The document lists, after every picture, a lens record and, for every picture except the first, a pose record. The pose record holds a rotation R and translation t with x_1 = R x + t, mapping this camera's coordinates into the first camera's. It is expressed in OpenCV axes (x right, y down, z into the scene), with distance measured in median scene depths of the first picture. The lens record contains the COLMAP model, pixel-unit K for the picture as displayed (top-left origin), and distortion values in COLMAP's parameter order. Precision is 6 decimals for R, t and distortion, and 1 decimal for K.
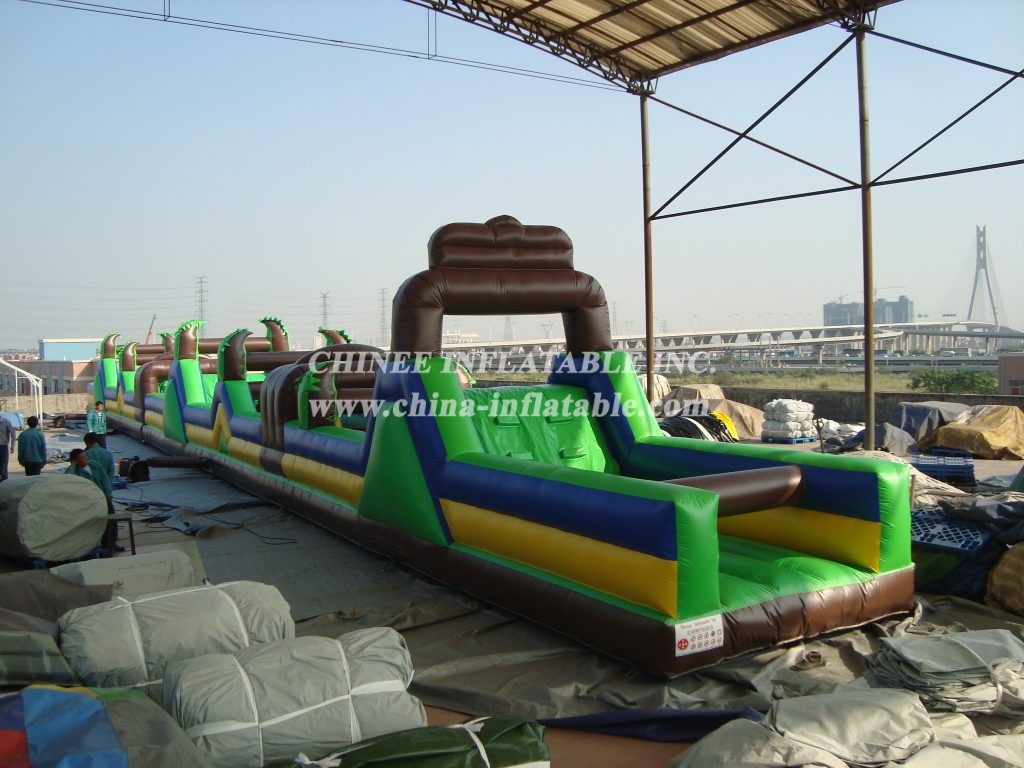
lens RADIAL K [[985.0, 0, 507.5], [0, 985.0, 380.2], [0, 0, 1]] dist [-0.216072, 0.250269]
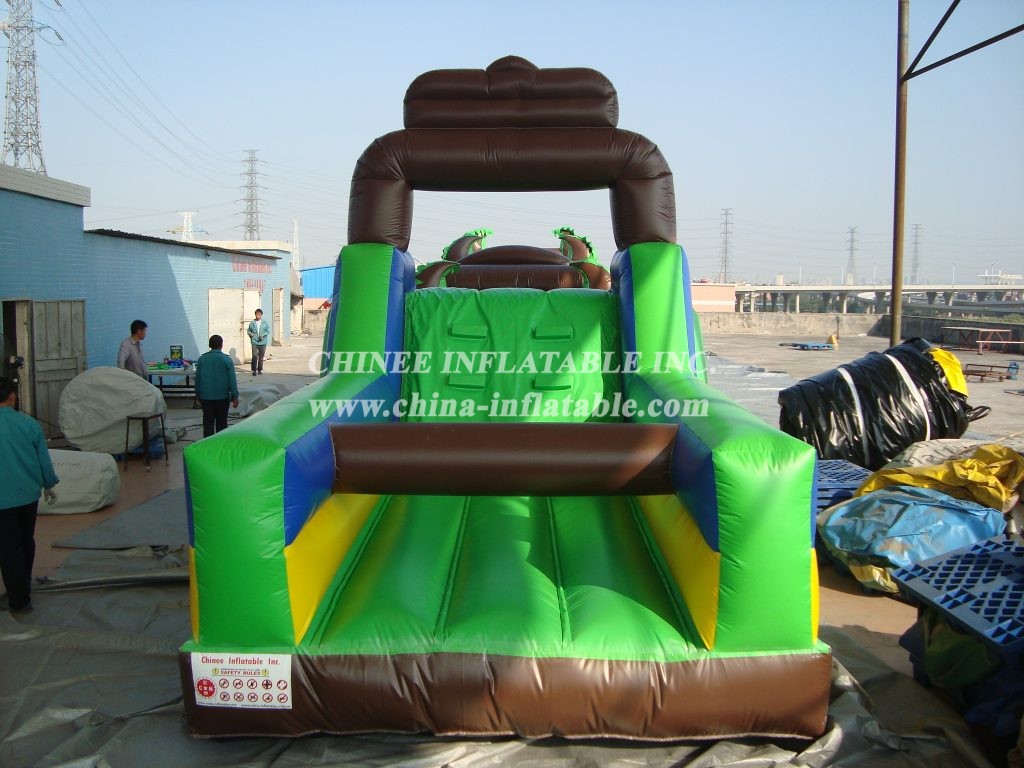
lens RADIAL K [[985.0, 0, 507.5], [0, 985.0, 380.2], [0, 0, 1]] dist [-0.216072, 0.250269]
pose [[0.858858, 0.077012, -0.506392, 0.387593], [-0.042719, 0.995958, 0.079011, 0.017463], [0.510430, -0.046226, 0.858676, 0.367943]]
